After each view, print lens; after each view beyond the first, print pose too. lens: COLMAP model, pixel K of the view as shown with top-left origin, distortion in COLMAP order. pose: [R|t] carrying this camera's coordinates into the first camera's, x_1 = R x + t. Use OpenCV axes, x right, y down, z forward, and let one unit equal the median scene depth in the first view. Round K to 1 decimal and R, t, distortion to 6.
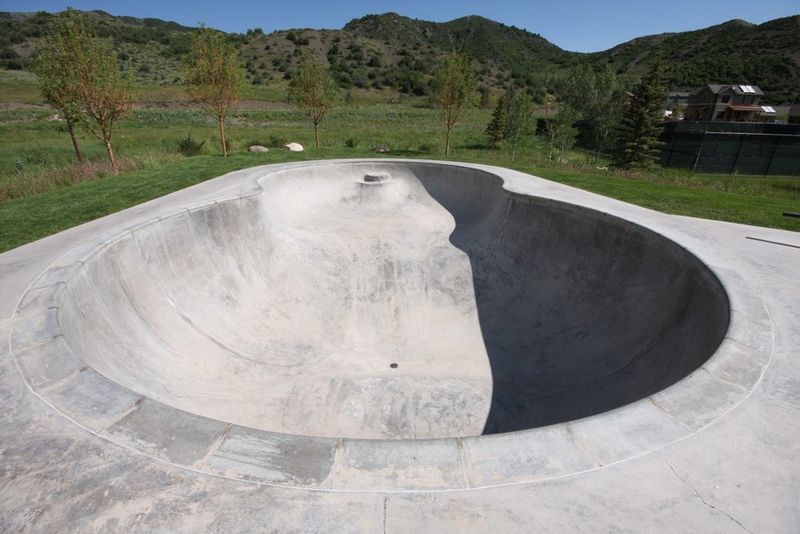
lens RADIAL K [[372.4, 0, 404.0], [0, 372.4, 267.4], [0, 0, 1]] dist [0.016011, -0.016048]
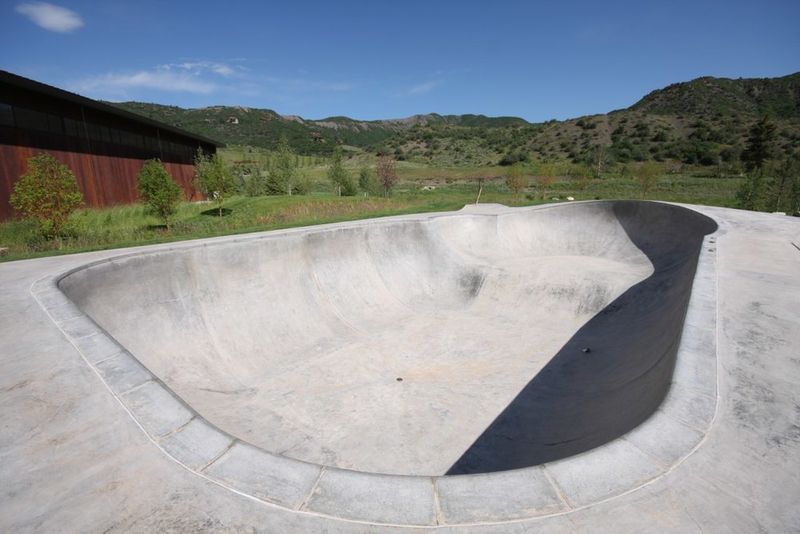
lens RADIAL K [[372.4, 0, 404.0], [0, 372.4, 267.4], [0, 0, 1]] dist [0.016011, -0.016048]
pose [[0.779705, 0.124071, -0.613732, 0.051443], [-0.226963, 0.969515, -0.092346, 0.072534], [0.583565, 0.211297, 0.784095, -0.179424]]
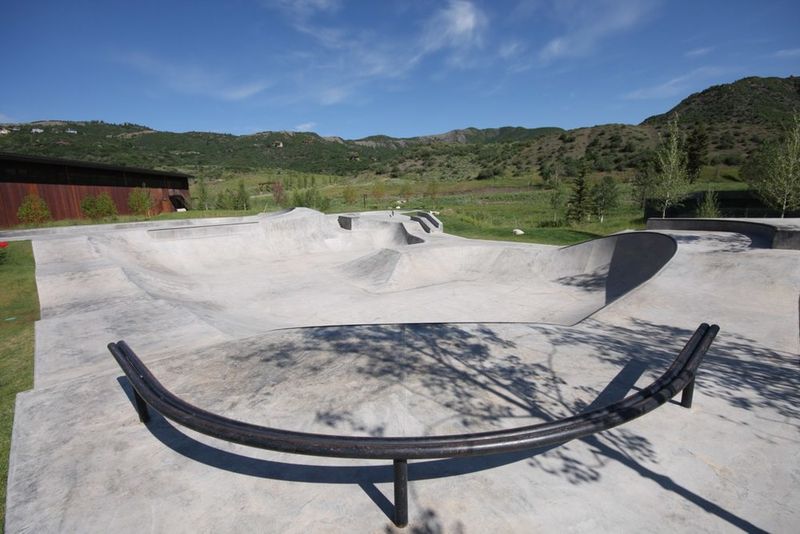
lens RADIAL K [[372.4, 0, 404.0], [0, 372.4, 267.4], [0, 0, 1]] dist [0.016011, -0.016048]
pose [[0.702964, 0.096359, -0.704668, 0.271315], [-0.233915, 0.966984, -0.101120, 0.065797], [0.671659, 0.235916, 0.702294, -0.151524]]
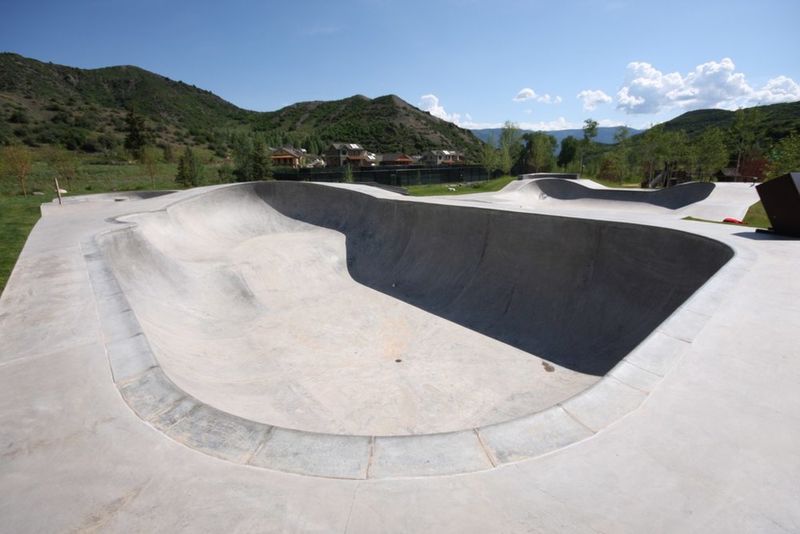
lens RADIAL K [[372.4, 0, 404.0], [0, 372.4, 267.4], [0, 0, 1]] dist [0.016011, -0.016048]
pose [[0.740369, -0.209989, 0.638560, -0.036412], [0.284699, 0.958501, -0.014890, 0.071039], [-0.608934, 0.192821, 0.769428, -0.179010]]
